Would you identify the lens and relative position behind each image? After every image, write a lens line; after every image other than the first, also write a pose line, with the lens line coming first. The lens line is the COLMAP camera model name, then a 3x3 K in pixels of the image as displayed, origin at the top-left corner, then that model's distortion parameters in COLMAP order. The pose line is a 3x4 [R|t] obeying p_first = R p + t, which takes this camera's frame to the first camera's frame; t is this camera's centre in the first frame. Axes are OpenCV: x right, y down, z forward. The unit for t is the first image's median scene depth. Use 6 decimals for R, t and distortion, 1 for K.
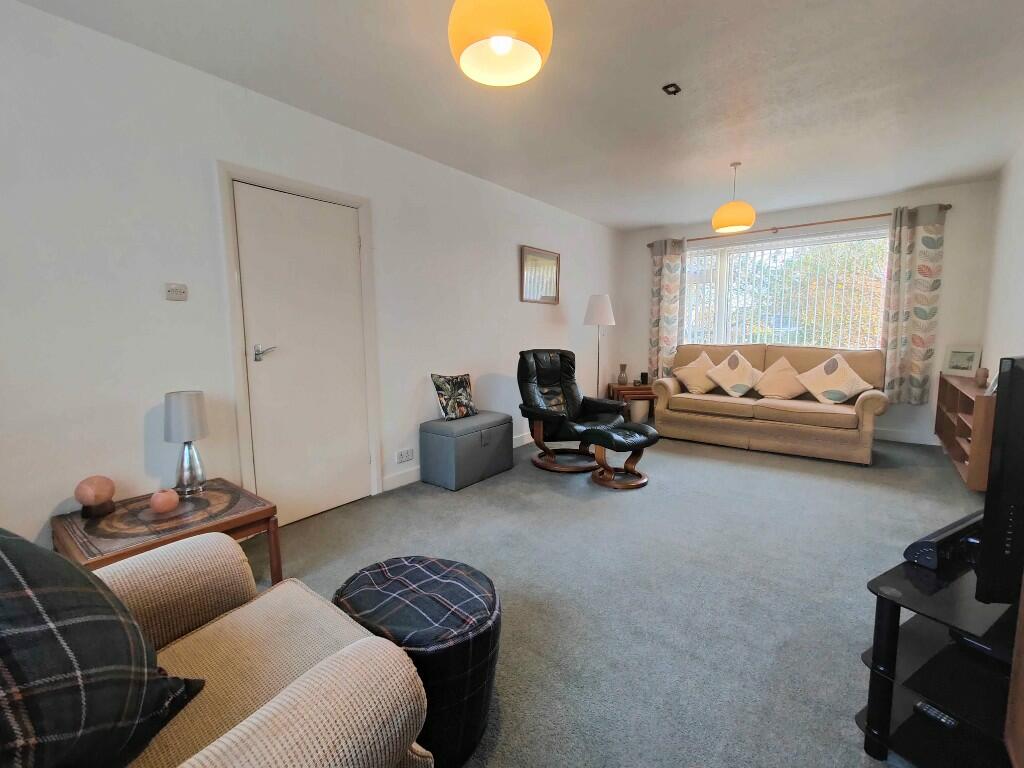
lens RADIAL K [[452.3, 0, 510.8], [0, 452.3, 379.0], [0, 0, 1]] dist [0.013400, 0.000123]
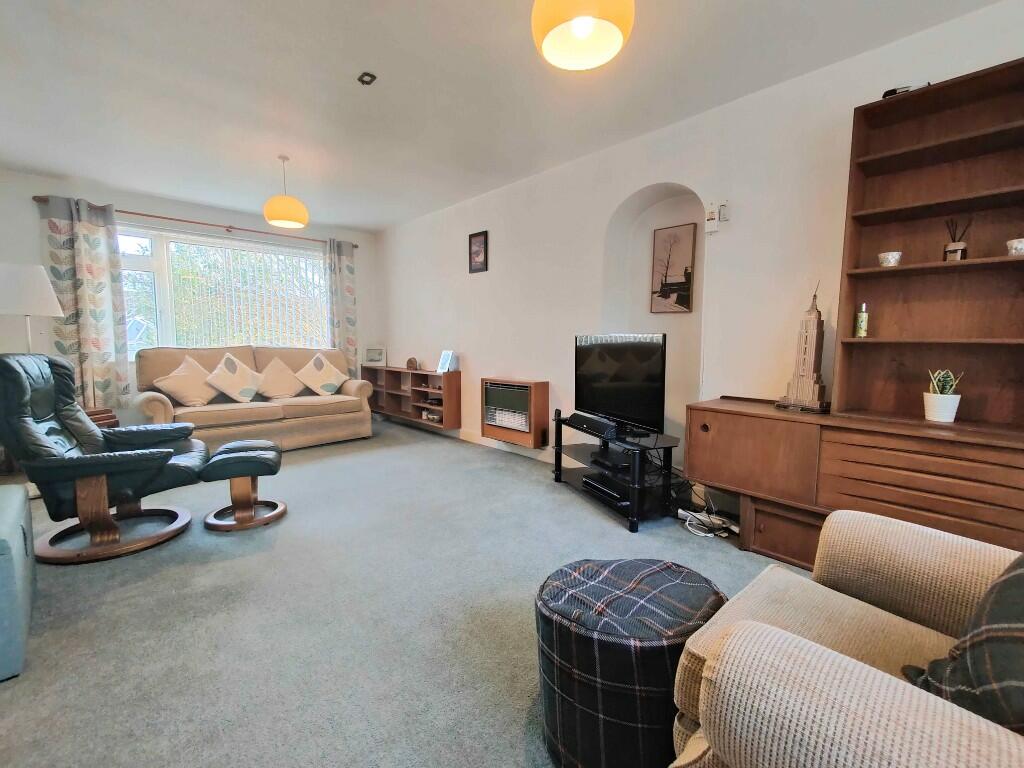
lens RADIAL K [[452.3, 0, 510.8], [0, 452.3, 379.0], [0, 0, 1]] dist [0.013400, 0.000123]
pose [[0.167555, -0.079130, 0.982682, -0.341192], [0.101486, 0.992863, 0.062646, -0.011594], [-0.980625, 0.089232, 0.174389, 0.319559]]
